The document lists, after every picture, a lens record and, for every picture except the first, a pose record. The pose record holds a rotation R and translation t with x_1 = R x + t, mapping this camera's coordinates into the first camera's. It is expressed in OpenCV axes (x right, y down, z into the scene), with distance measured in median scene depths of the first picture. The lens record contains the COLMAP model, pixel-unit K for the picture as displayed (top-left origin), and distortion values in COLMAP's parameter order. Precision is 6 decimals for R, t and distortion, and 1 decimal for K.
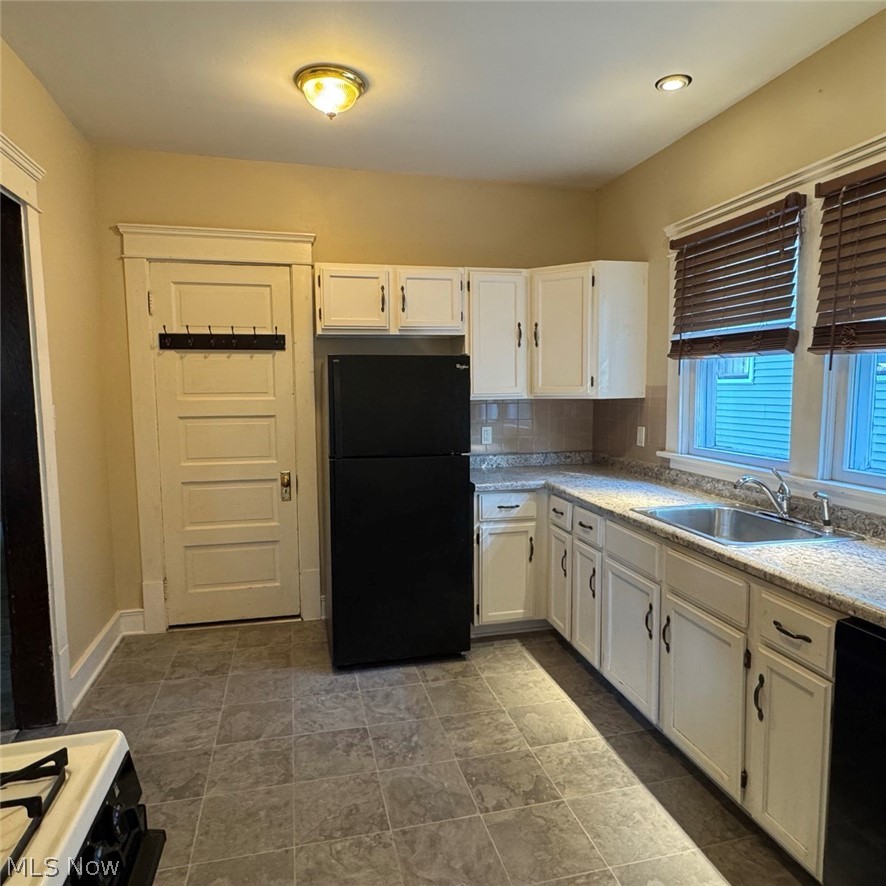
lens RADIAL K [[598.4, 0, 442.3], [0, 598.4, 443.6], [0, 0, 1]] dist [0.032103, -0.001015]
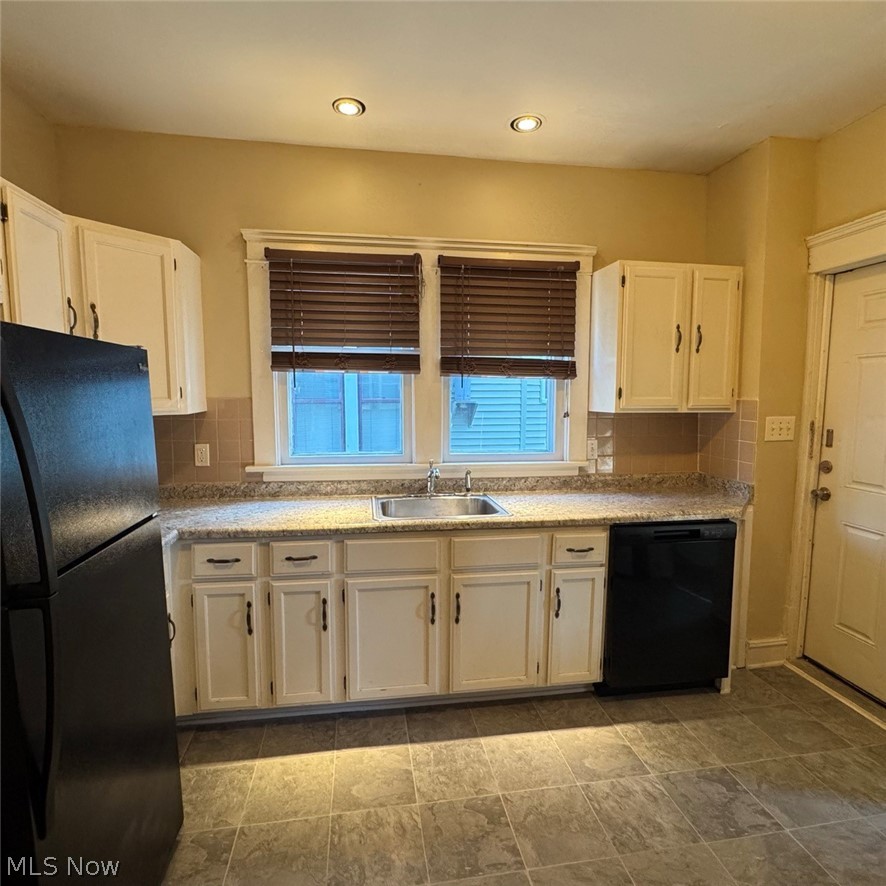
lens RADIAL K [[512.0, 0, 441.7], [0, 512.0, 441.7], [0, 0, 1]] dist [0.000992, -0.001378]
pose [[0.092665, -0.089697, 0.991649, -0.538167], [0.093098, 0.992352, 0.081061, -0.084197], [-0.991335, 0.084809, 0.100307, 0.815998]]
